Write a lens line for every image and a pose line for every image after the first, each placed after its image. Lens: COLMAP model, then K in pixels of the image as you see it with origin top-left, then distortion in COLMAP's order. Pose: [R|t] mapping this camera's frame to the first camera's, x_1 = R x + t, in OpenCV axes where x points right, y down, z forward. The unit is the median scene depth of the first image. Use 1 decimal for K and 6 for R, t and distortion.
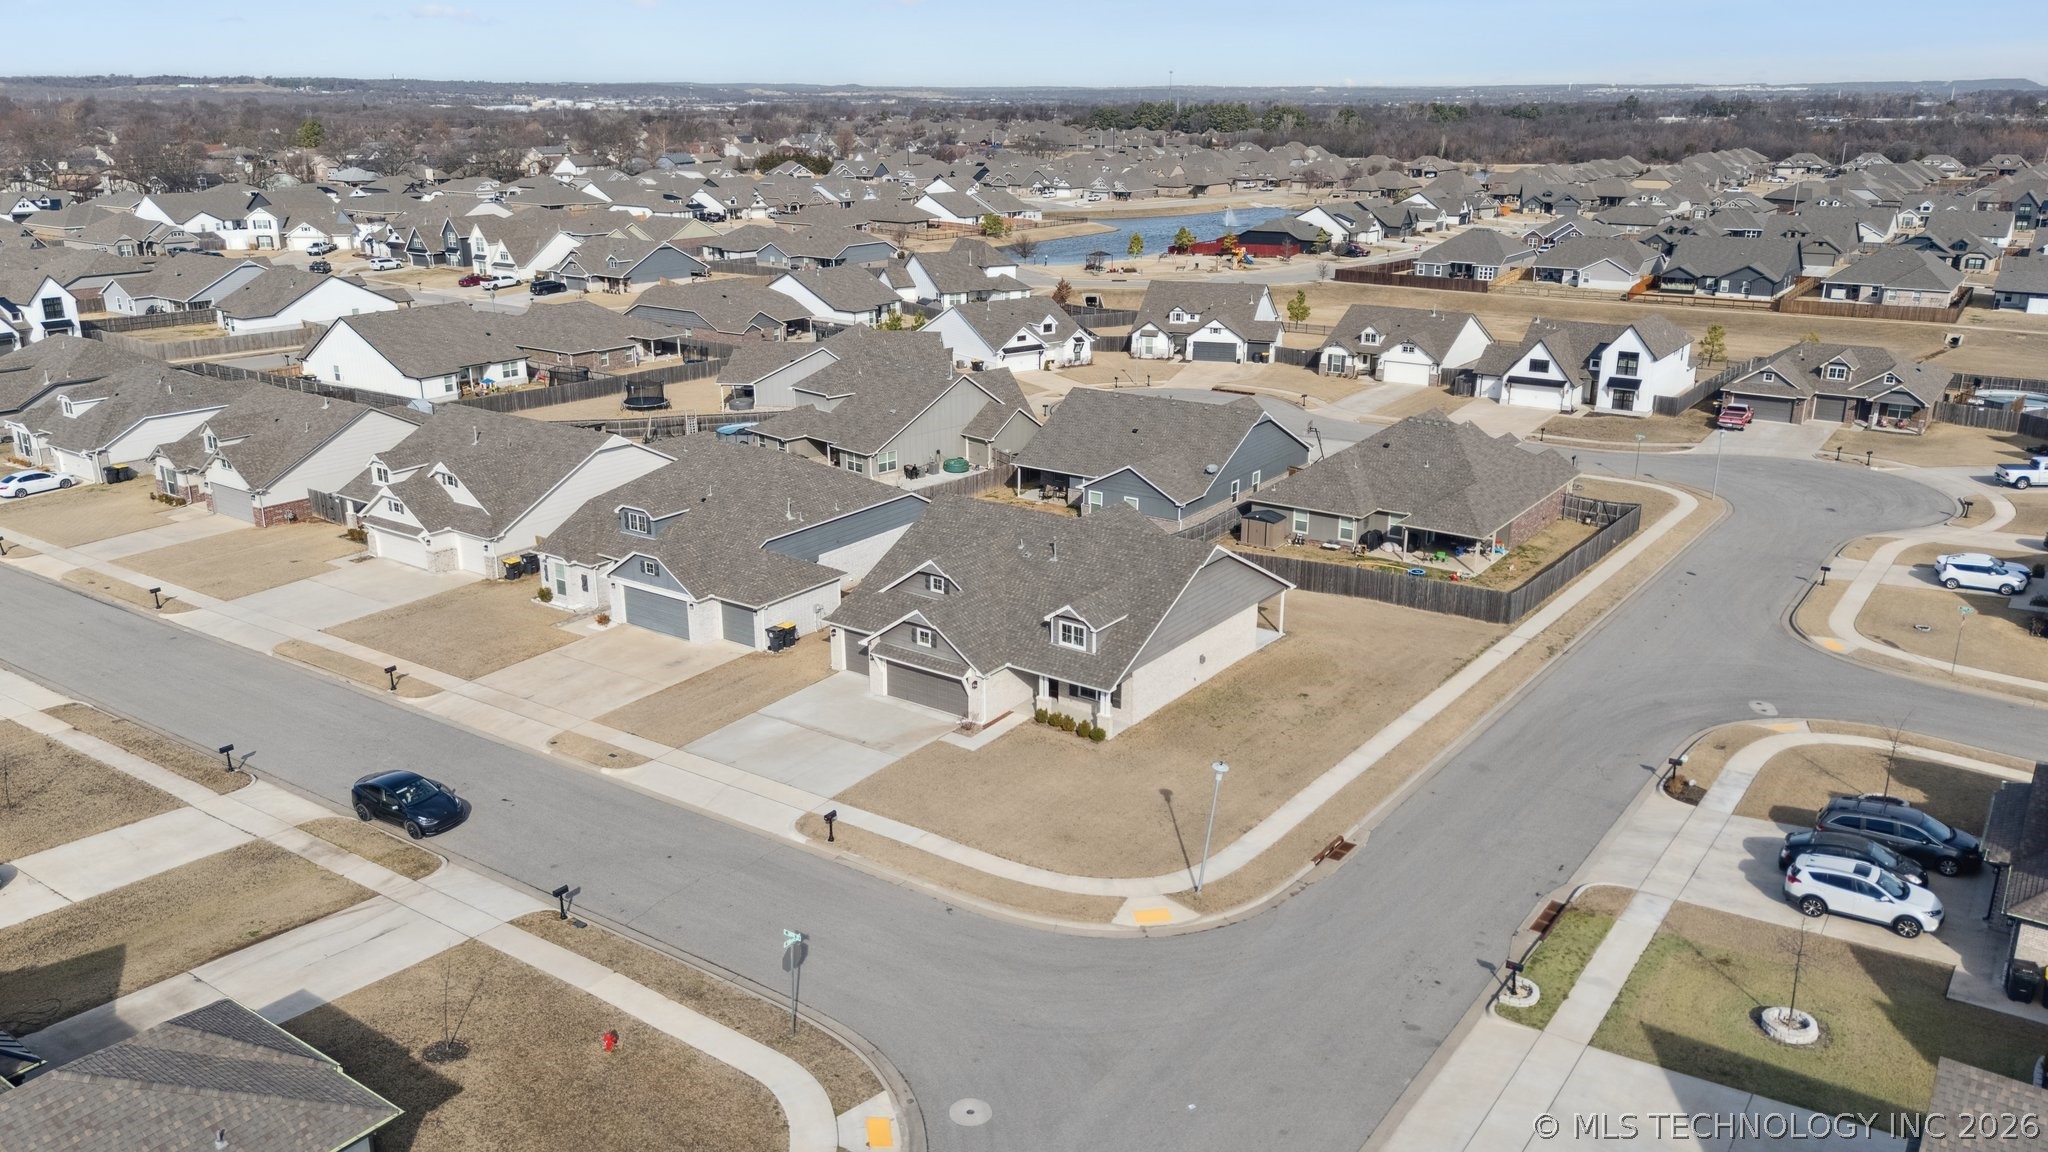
lens RADIAL K [[1555.3, 0, 1013.4], [0, 1555.3, 562.5], [0, 0, 1]] dist [0.226951, -0.696623]
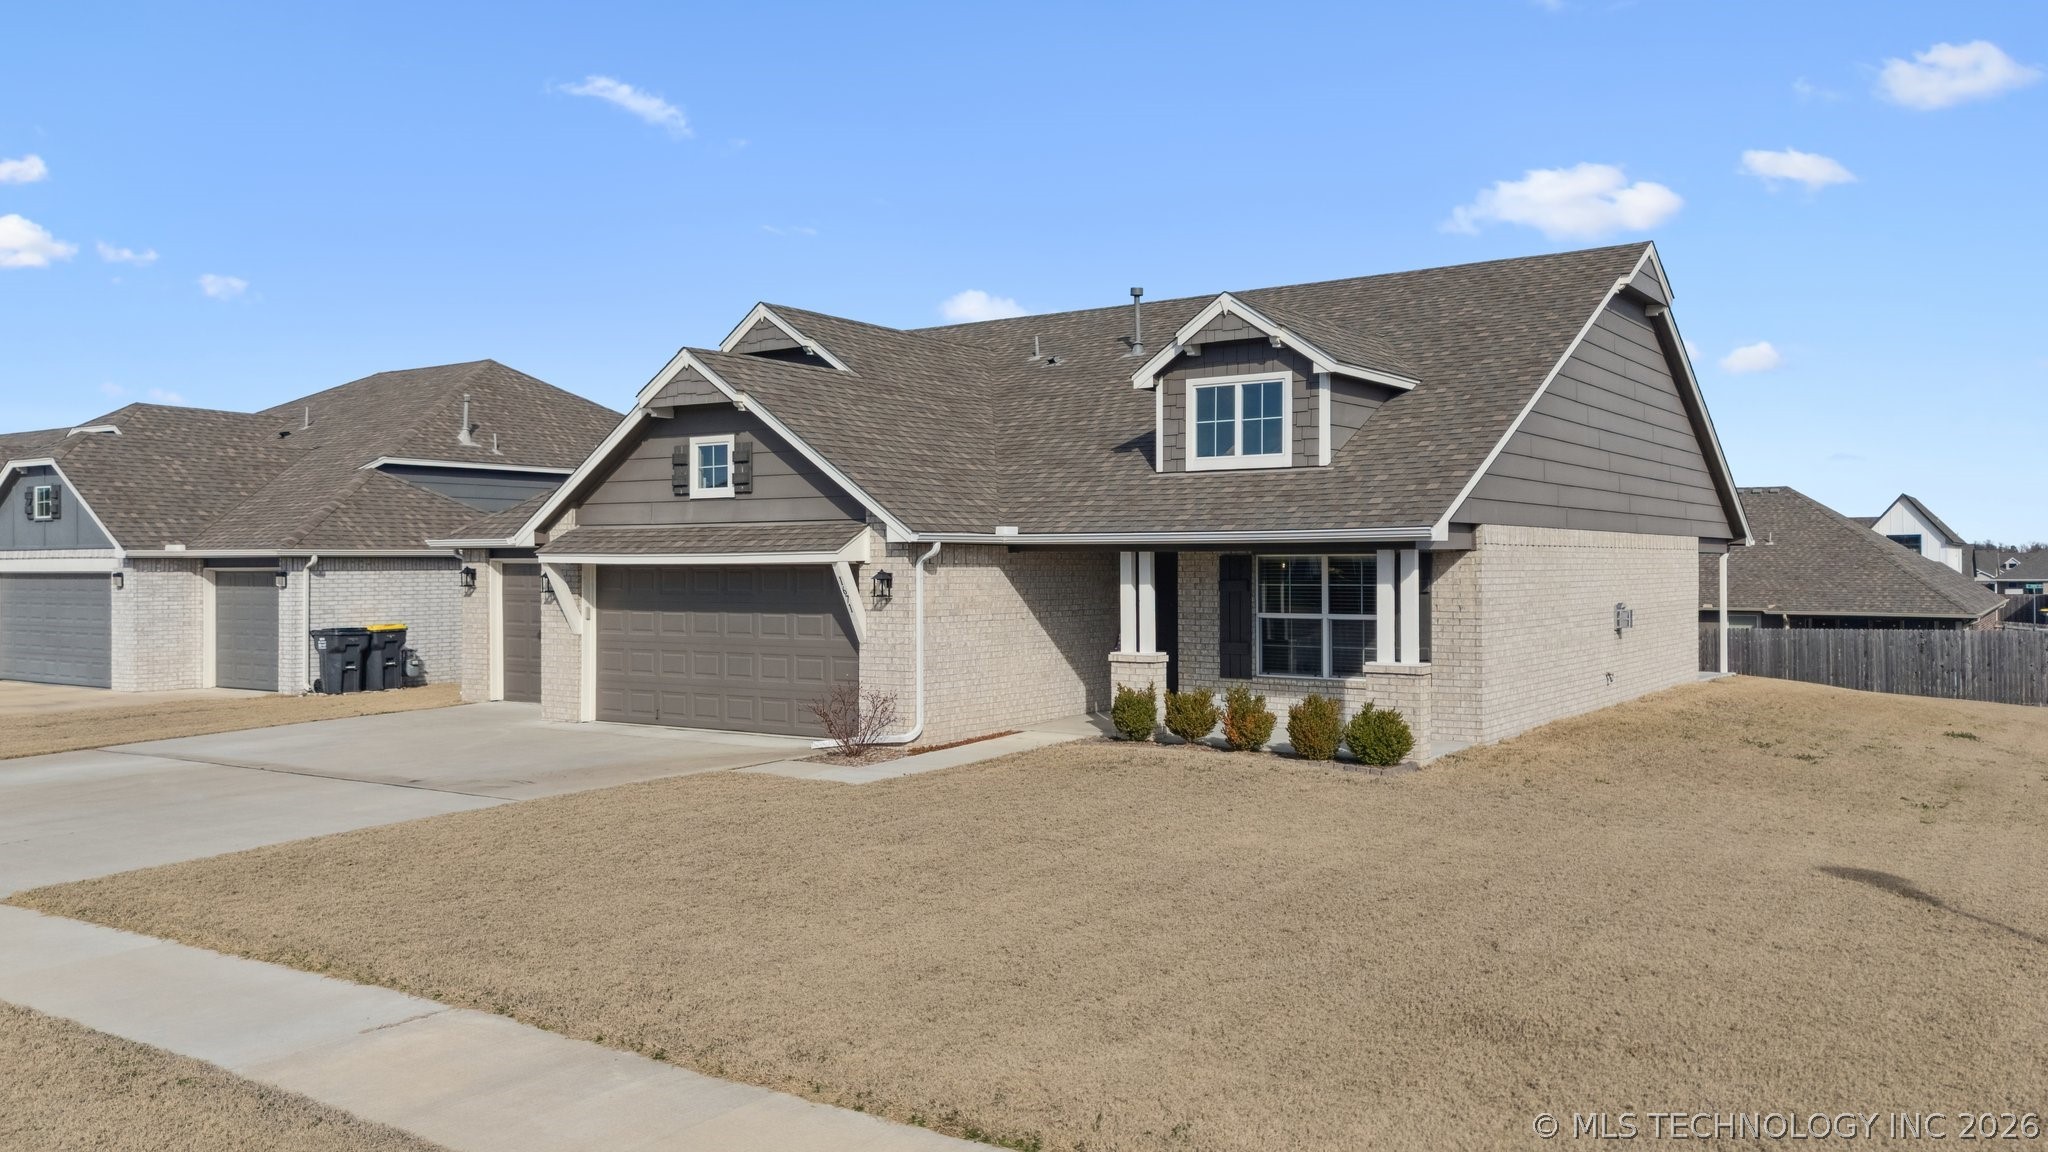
lens RADIAL K [[1555.3, 0, 1013.4], [0, 1555.3, 562.5], [0, 0, 1]] dist [0.226951, -0.696623]
pose [[0.999754, -0.001094, 0.022136, -0.008358], [0.007274, 0.959645, -0.281122, 0.148569], [-0.020936, 0.281214, 0.959417, 0.736583]]
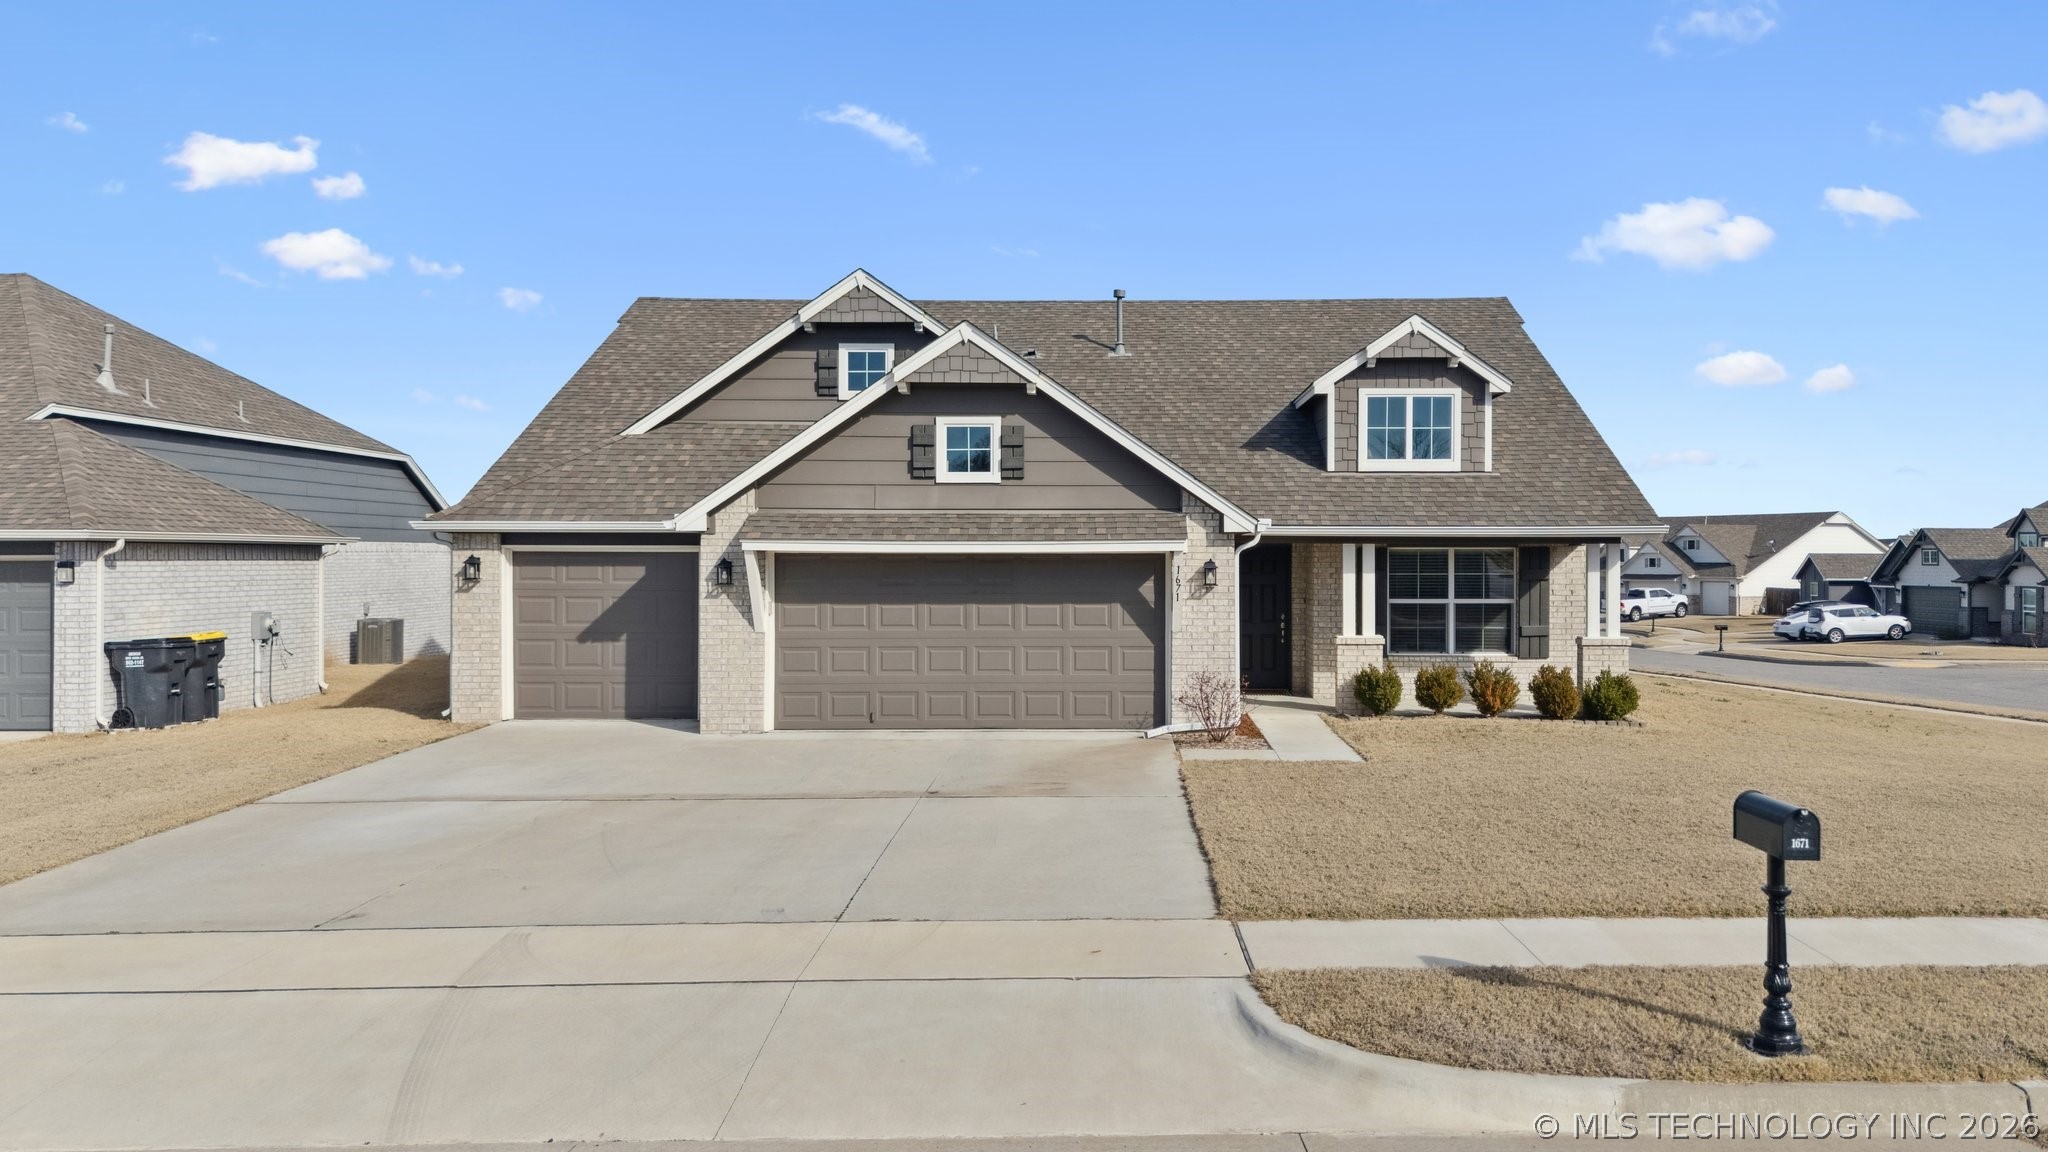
lens RADIAL K [[1677.3, 0, 1024.0], [0, 1677.3, 576.0], [0, 0, 1]] dist [0.136714, -0.240413]
pose [[0.798990, -0.003227, 0.601336, -0.228039], [0.166934, 0.961873, -0.216642, 0.135519], [-0.577710, 0.273478, 0.769065, 0.787456]]
